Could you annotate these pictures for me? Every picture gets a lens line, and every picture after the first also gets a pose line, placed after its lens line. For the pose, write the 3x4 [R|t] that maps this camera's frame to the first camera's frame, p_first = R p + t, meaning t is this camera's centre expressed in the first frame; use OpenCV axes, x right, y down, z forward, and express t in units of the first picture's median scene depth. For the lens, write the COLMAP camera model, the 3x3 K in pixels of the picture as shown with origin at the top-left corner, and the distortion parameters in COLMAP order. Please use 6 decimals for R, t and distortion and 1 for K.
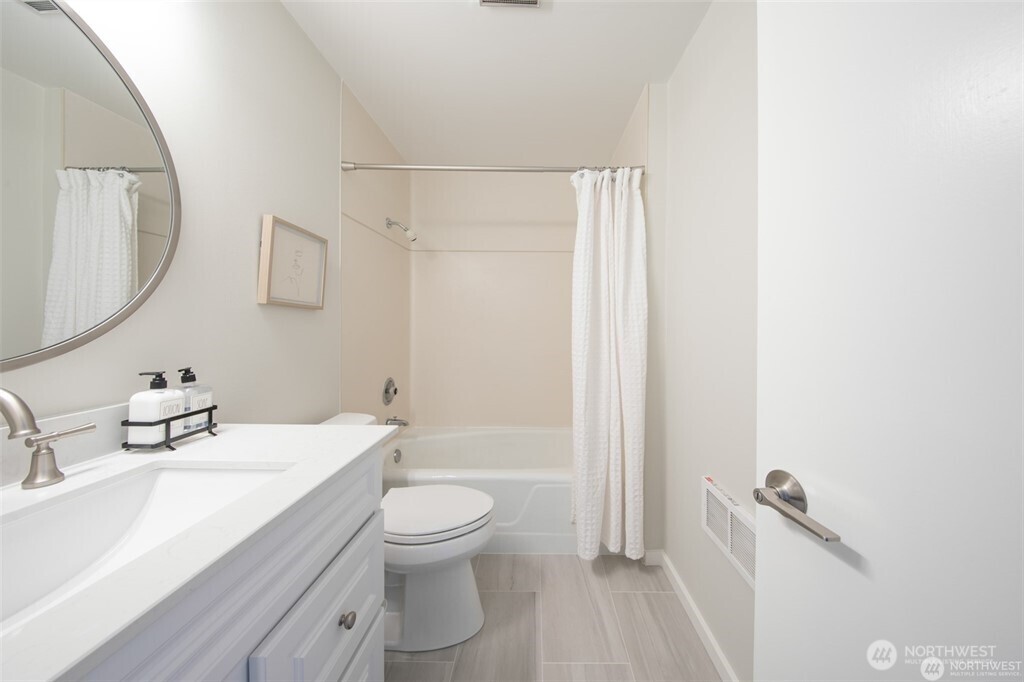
lens RADIAL K [[335.3, 0, 511.2], [0, 335.3, 329.6], [0, 0, 1]] dist [0.000558, -0.004492]
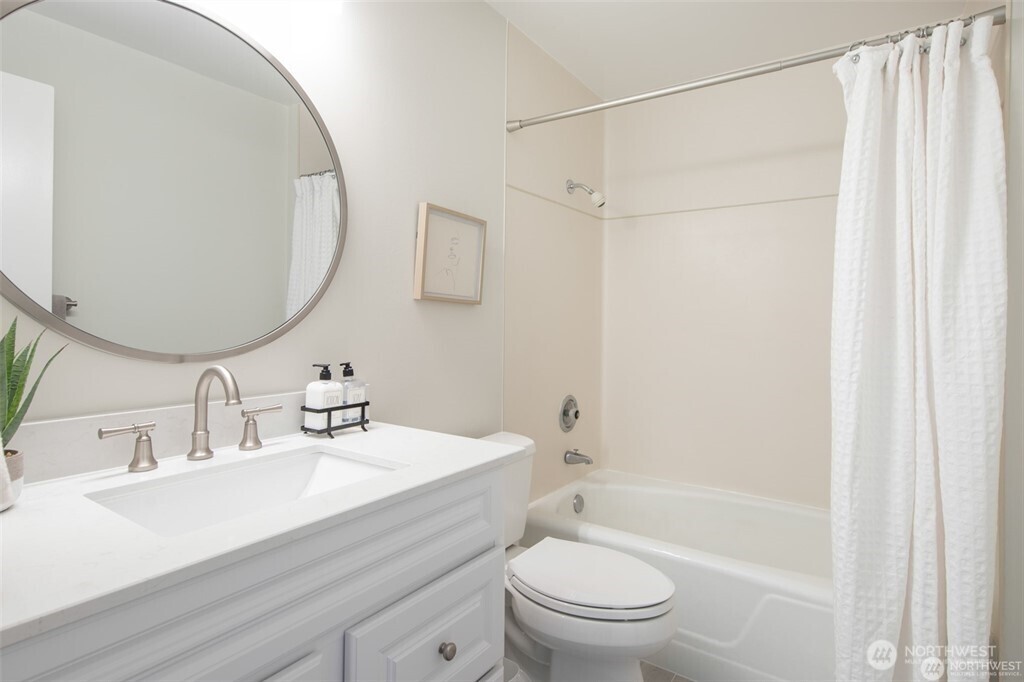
lens RADIAL K [[532.9, 0, 512.5], [0, 532.9, 327.8], [0, 0, 1]] dist [0.001044, -0.001135]
pose [[0.824516, 0.012186, -0.565708, 0.252836], [-0.017103, 0.999848, -0.003389, 0.001593], [0.565580, 0.012470, 0.824599, -0.052301]]
